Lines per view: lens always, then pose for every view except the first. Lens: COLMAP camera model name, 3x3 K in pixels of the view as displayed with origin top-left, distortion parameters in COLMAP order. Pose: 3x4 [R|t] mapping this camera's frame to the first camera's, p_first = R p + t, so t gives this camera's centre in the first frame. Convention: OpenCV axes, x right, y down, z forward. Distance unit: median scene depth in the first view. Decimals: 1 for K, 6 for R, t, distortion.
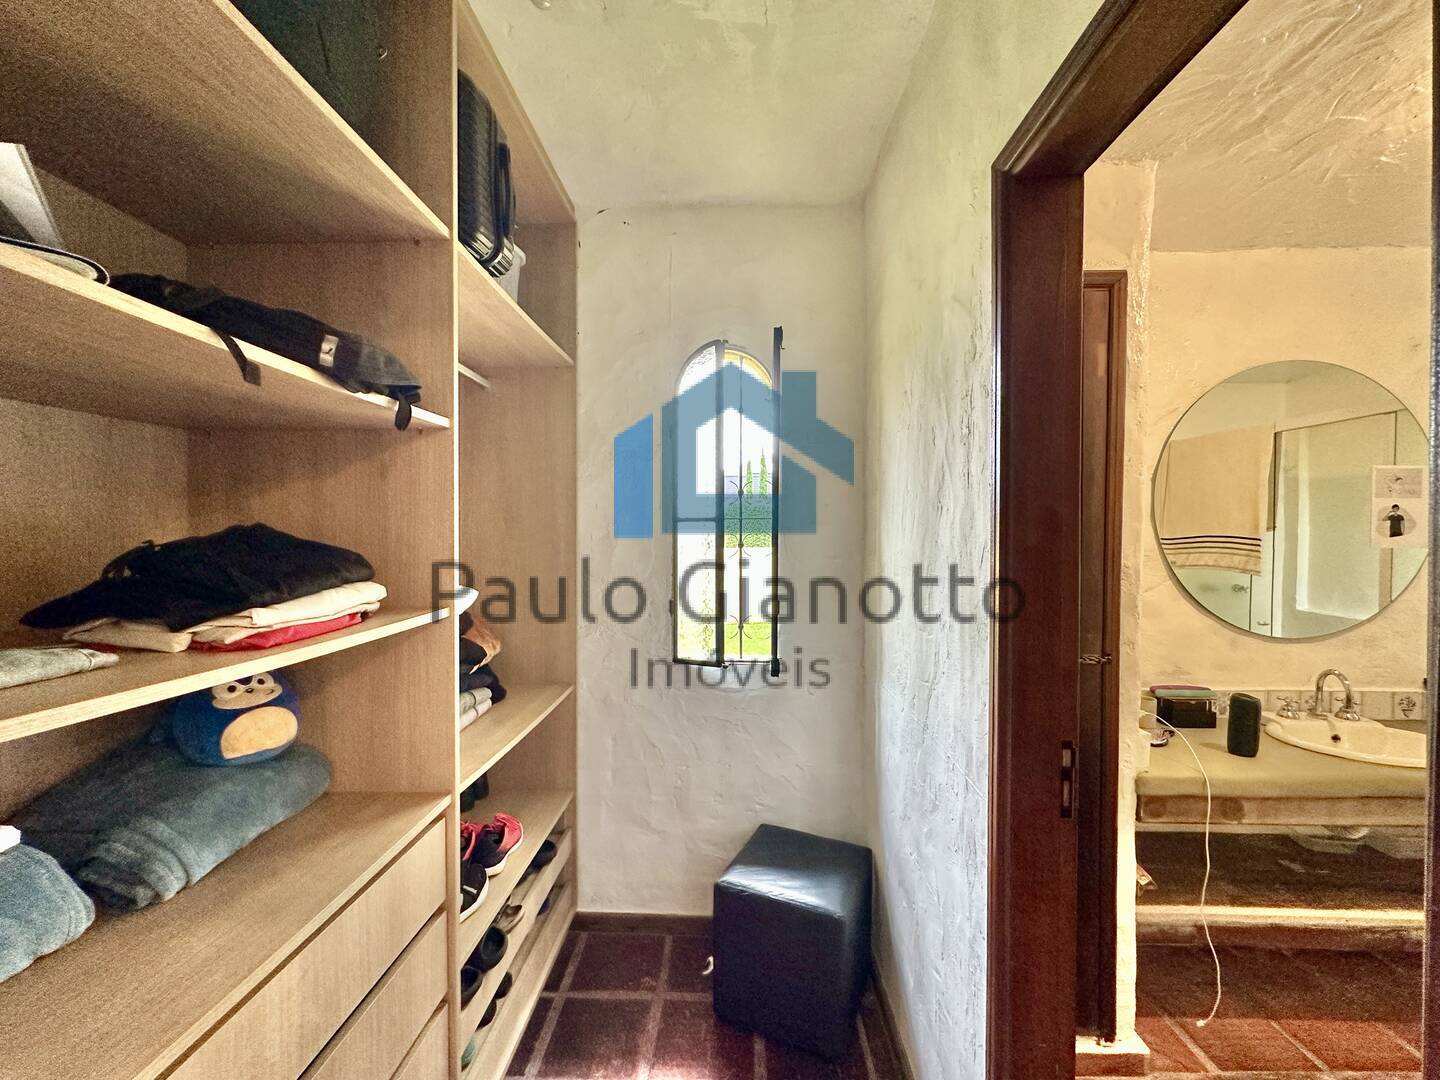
lens RADIAL K [[581.0, 0, 713.5], [0, 581.0, 539.4], [0, 0, 1]] dist [-0.001939, -0.000192]
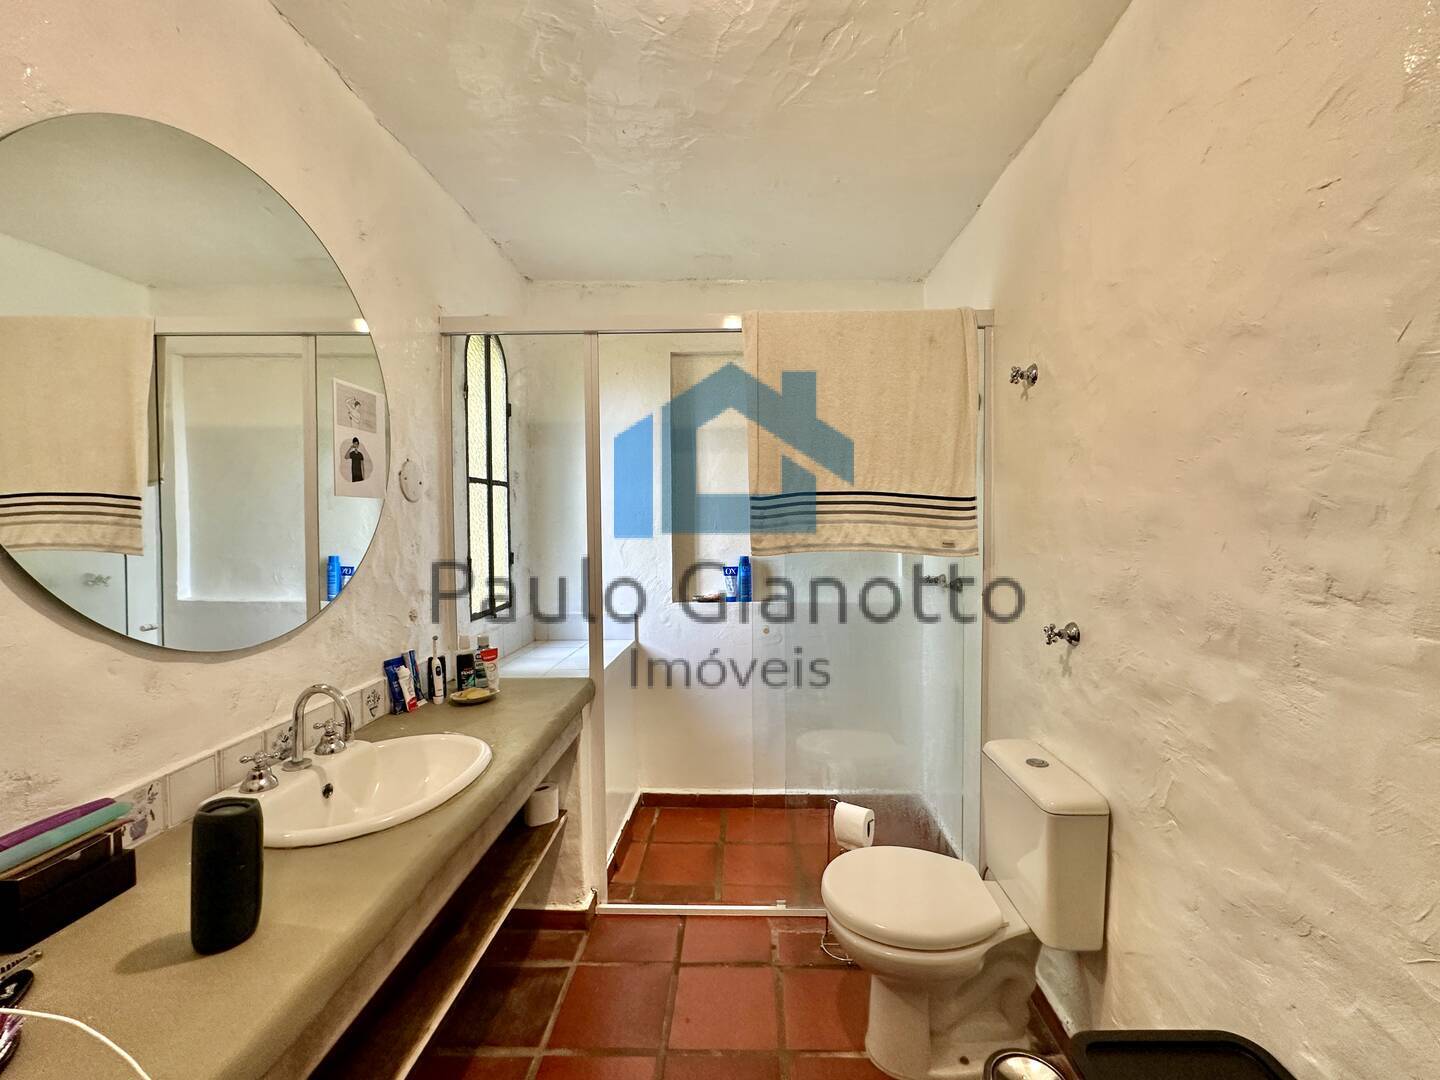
lens RADIAL K [[581.0, 0, 713.5], [0, 581.0, 539.4], [0, 0, 1]] dist [-0.001939, -0.000192]
pose [[-0.029944, -0.028067, 0.999157, 0.416306], [0.016893, 0.999449, 0.028582, 0.056014], [-0.999409, 0.017734, -0.029454, 0.564239]]
